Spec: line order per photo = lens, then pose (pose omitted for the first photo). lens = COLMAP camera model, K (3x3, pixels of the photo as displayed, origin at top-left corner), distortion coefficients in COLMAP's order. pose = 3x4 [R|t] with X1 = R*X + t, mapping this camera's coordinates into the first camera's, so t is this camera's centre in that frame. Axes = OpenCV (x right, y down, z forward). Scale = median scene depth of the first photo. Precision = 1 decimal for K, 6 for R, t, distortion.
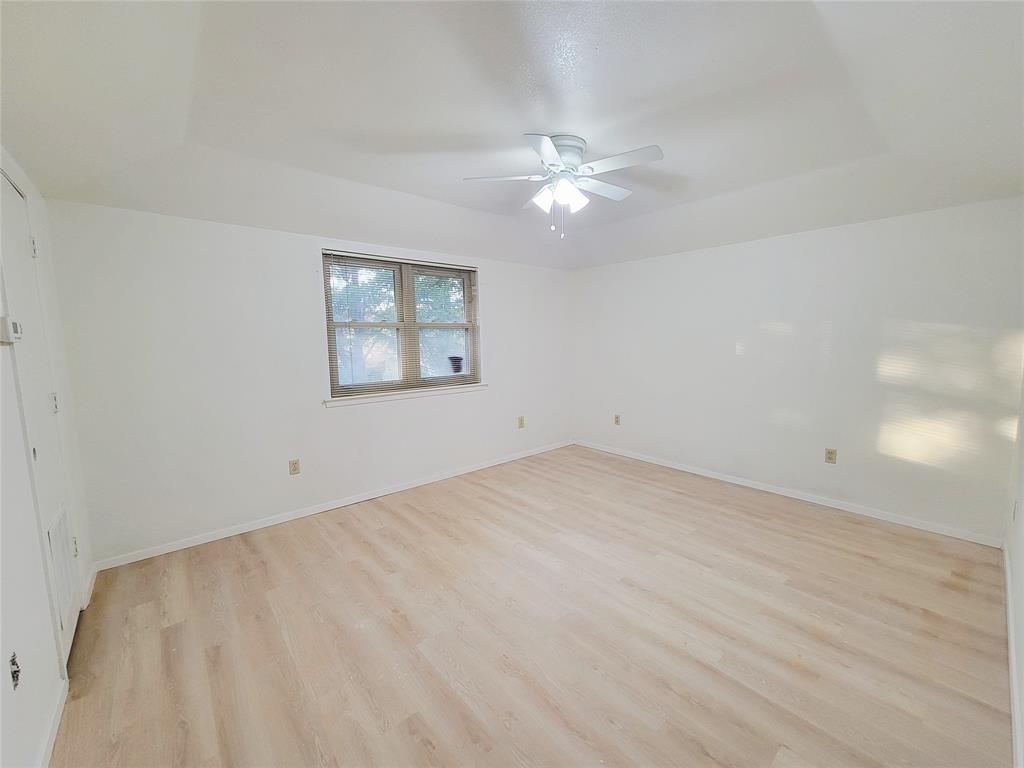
lens RADIAL K [[417.8, 0, 515.6], [0, 417.8, 384.8], [0, 0, 1]] dist [-0.000327, -0.000362]
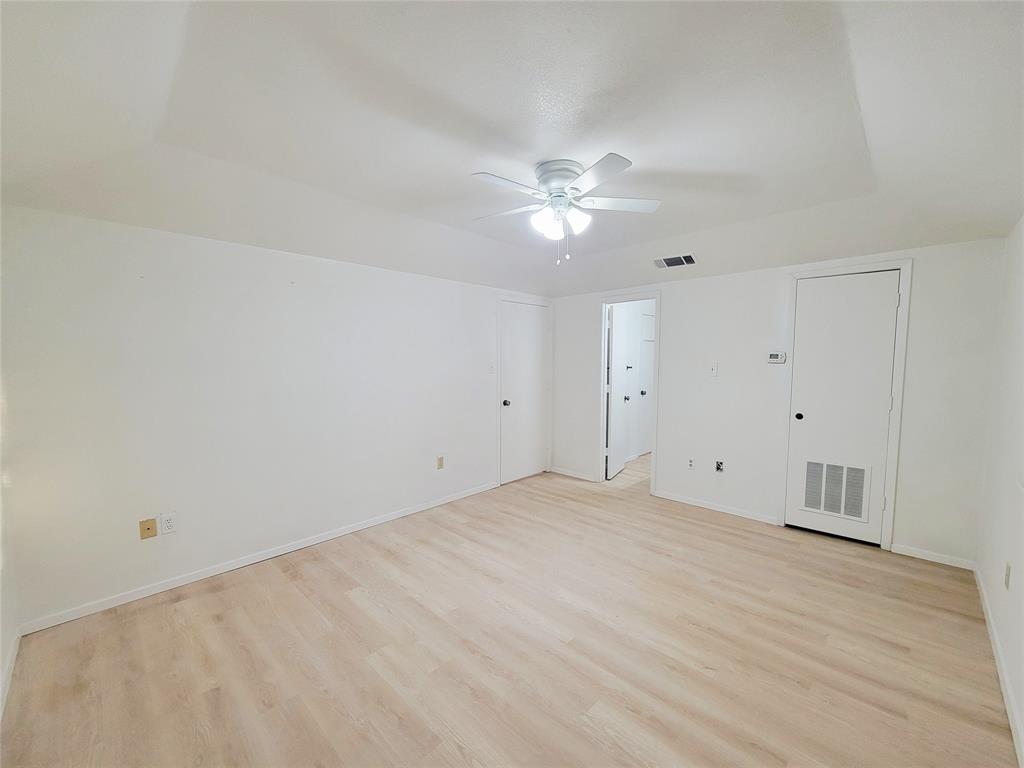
lens RADIAL K [[417.8, 0, 515.6], [0, 417.8, 384.8], [0, 0, 1]] dist [-0.000327, -0.000362]
pose [[-0.995785, 0.020926, -0.089298, 0.290231], [0.004584, 0.983763, 0.179411, -0.237808], [0.091602, 0.178246, -0.979713, 1.884555]]
